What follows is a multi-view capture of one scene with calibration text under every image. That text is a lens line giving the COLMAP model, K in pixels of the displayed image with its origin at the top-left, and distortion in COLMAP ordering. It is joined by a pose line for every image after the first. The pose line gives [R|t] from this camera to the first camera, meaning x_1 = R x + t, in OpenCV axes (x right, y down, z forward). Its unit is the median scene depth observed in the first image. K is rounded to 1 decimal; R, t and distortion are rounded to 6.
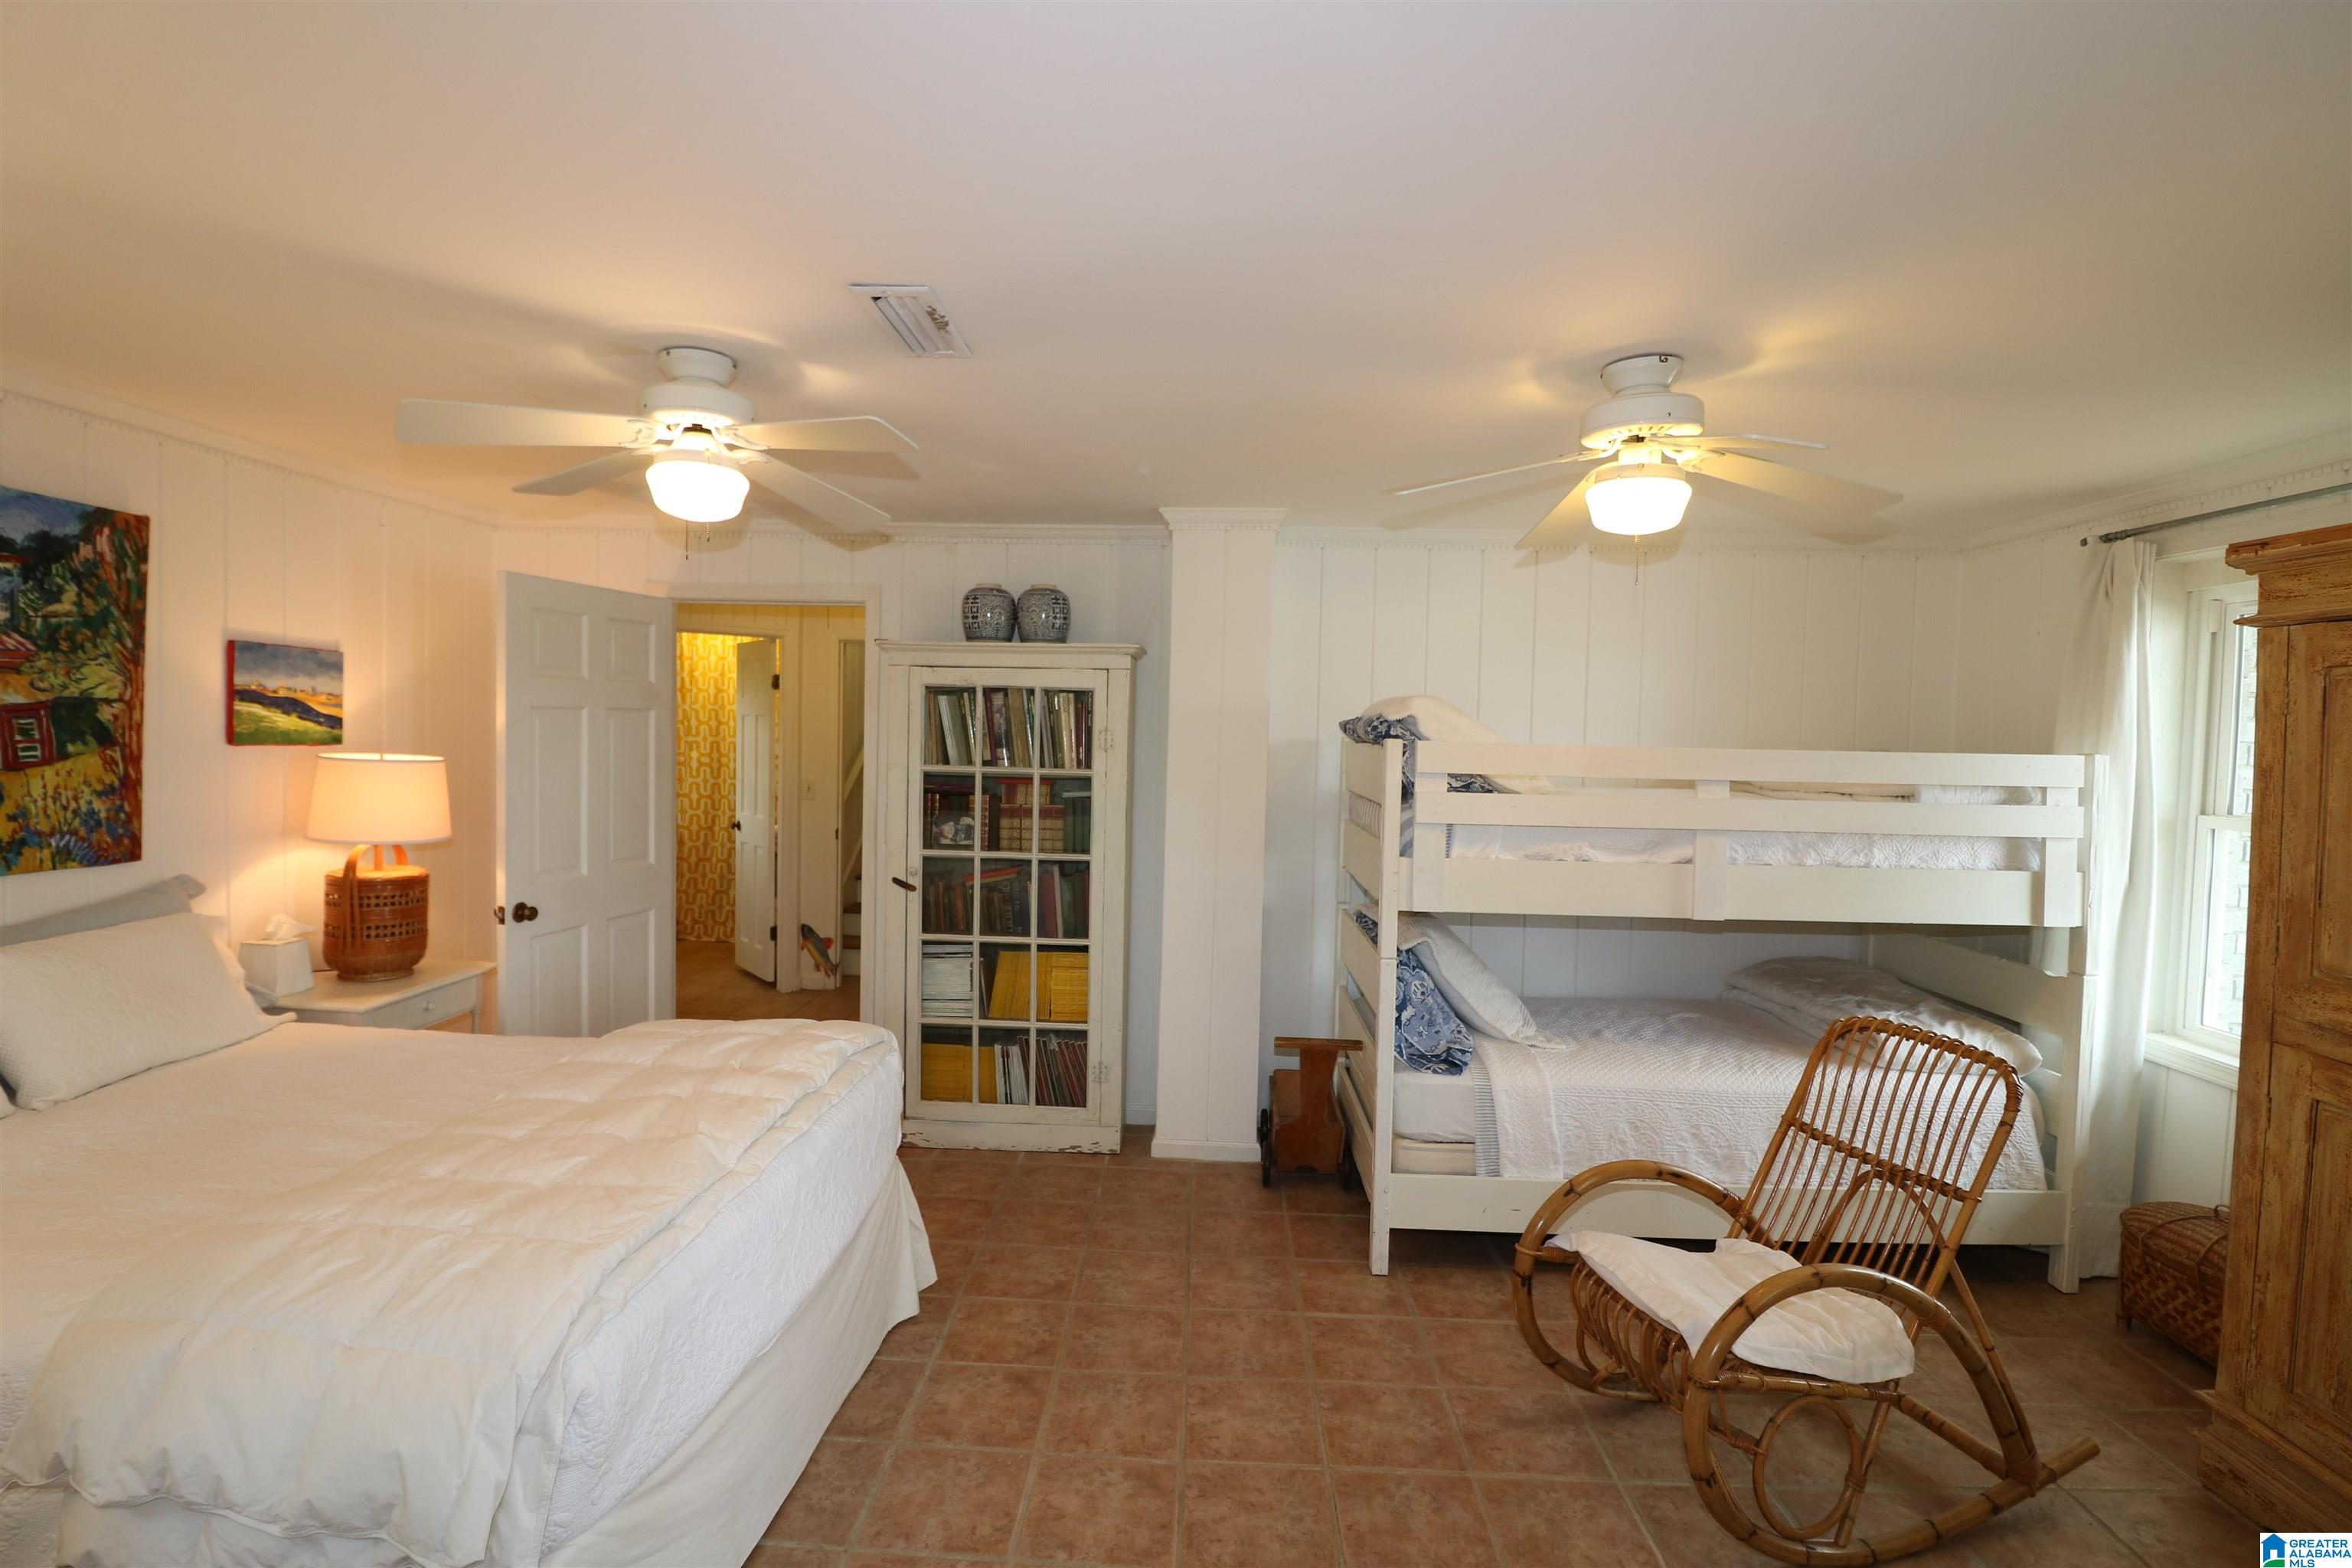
lens RADIAL K [[1114.4, 0, 1155.5], [0, 1114.4, 772.4], [0, 0, 1]] dist [-0.009870, -0.005204]
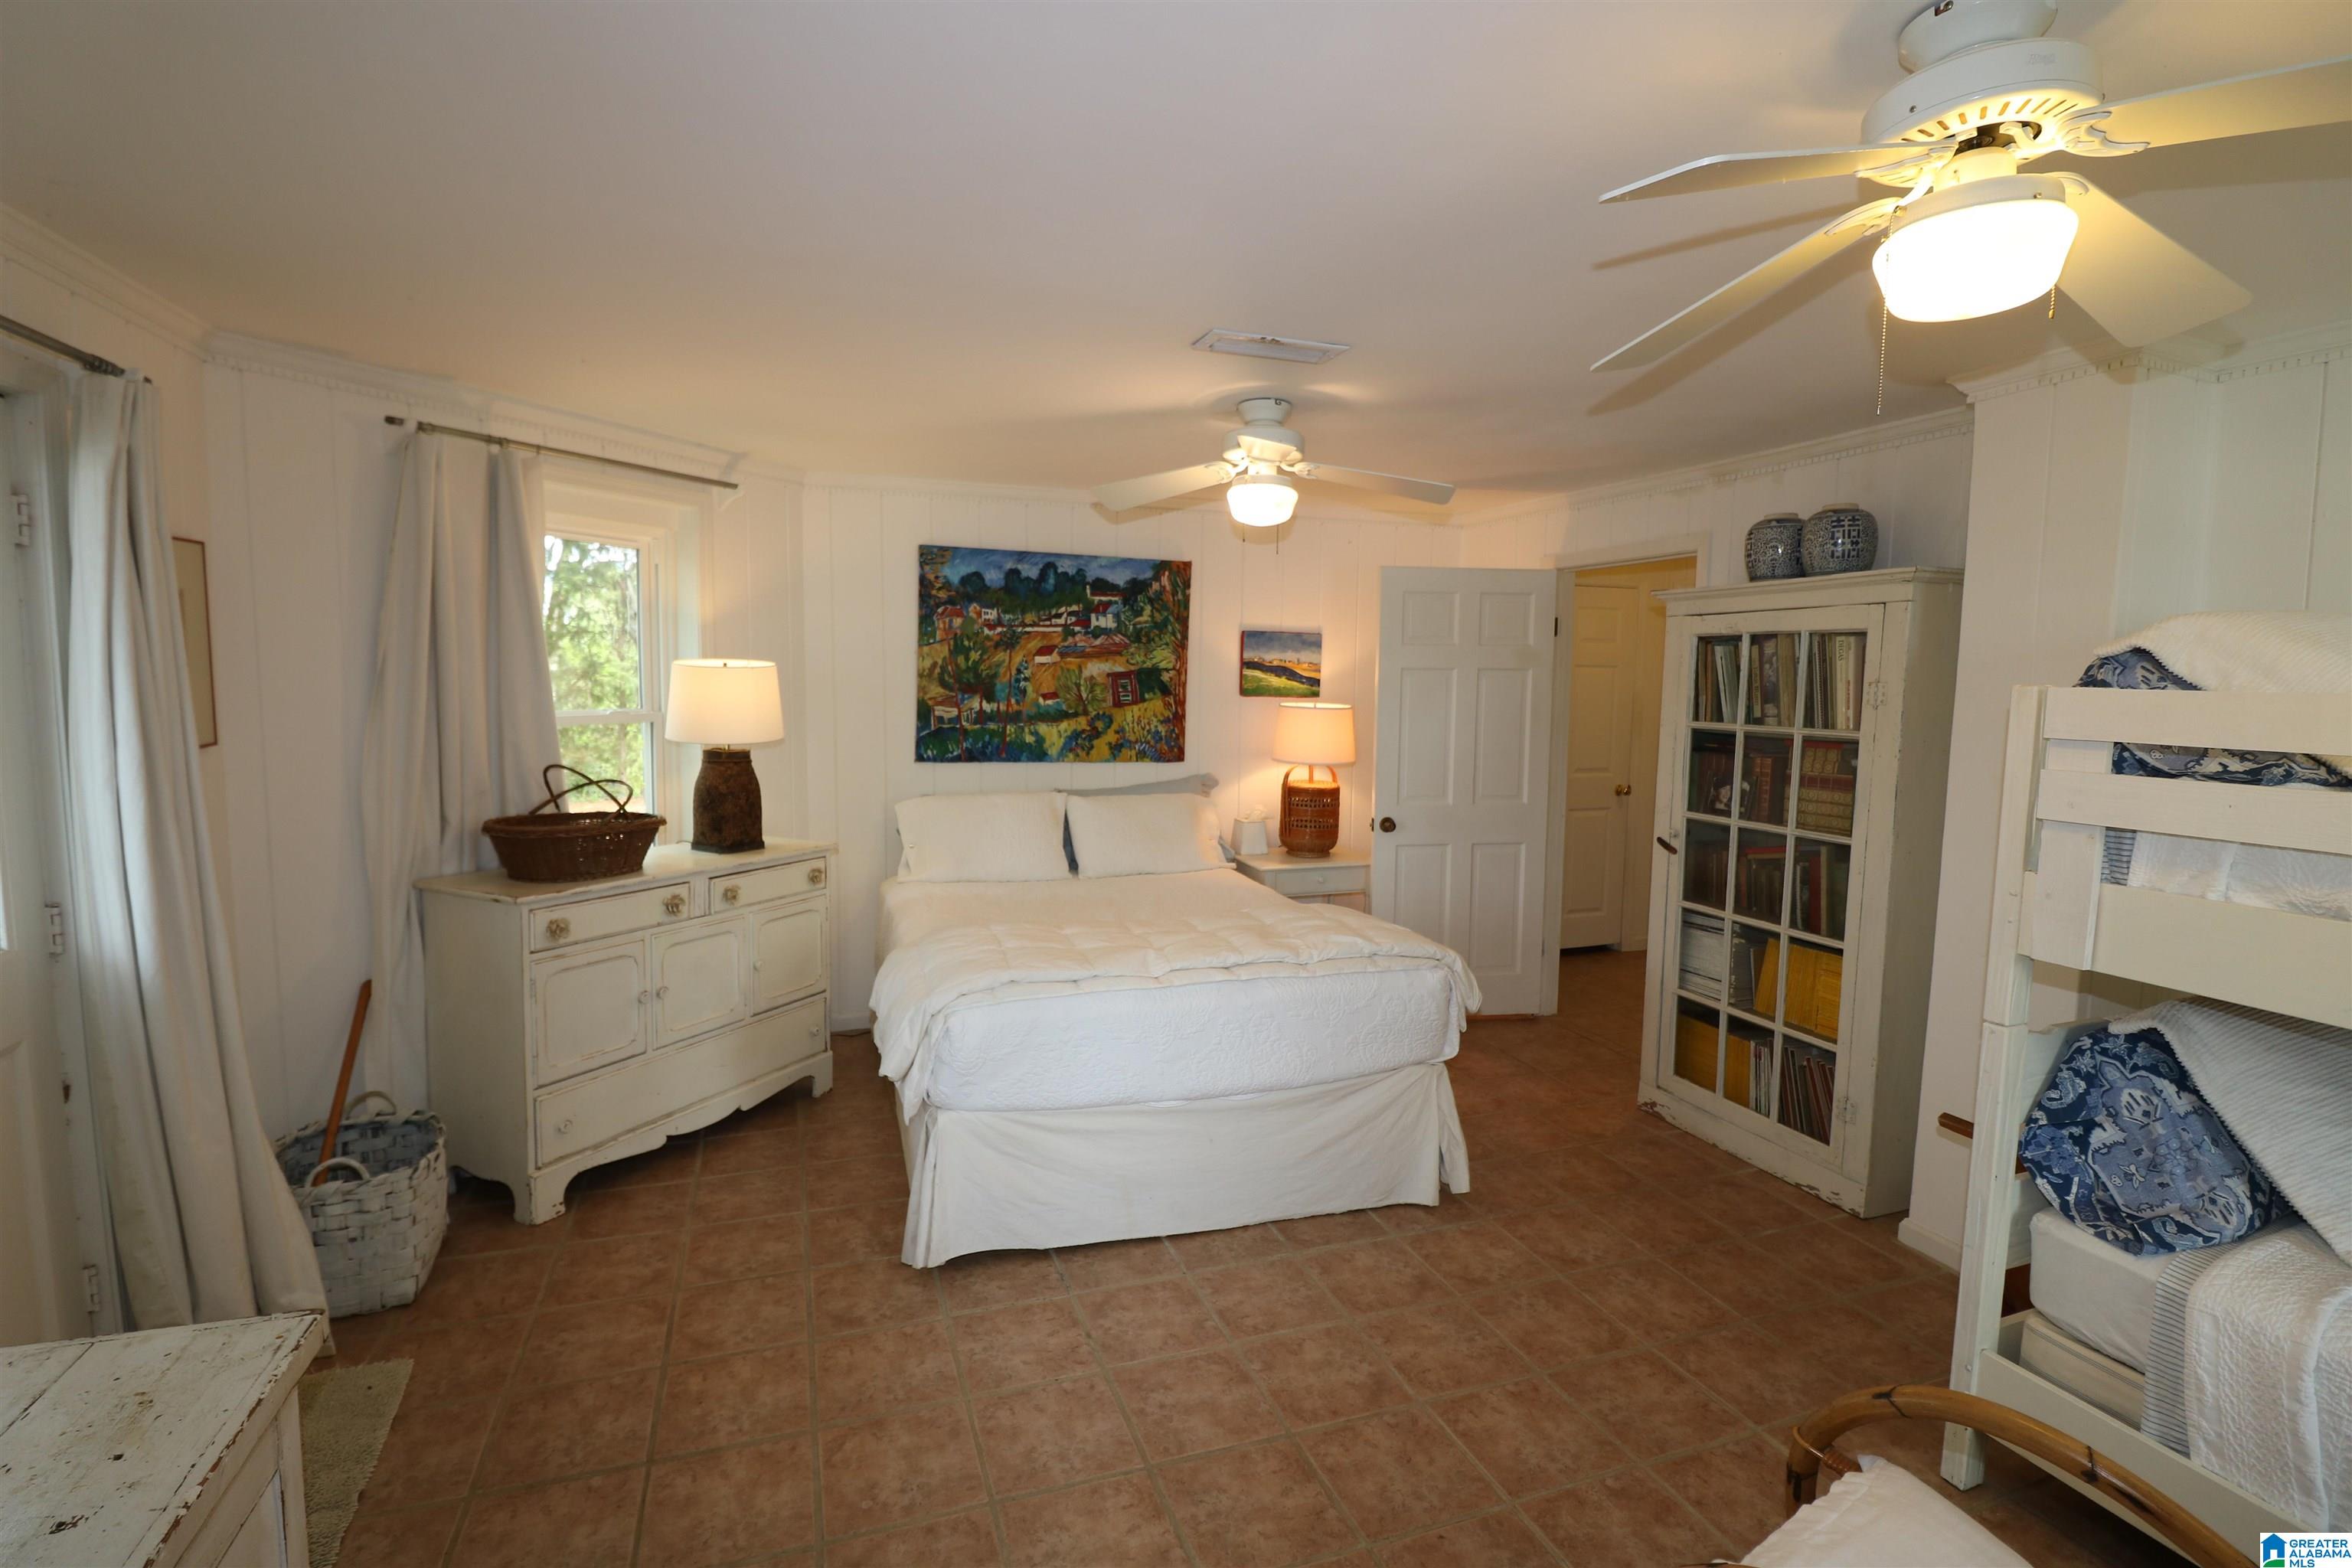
lens RADIAL K [[1114.4, 0, 1151.3], [0, 1114.4, 783.1], [0, 0, 1]] dist [-0.009870, -0.005204]
pose [[0.344109, 0.071180, -0.936228, 0.590045], [-0.039117, 0.997343, 0.061449, 0.006294], [0.938114, 0.015478, 0.345979, 0.289643]]
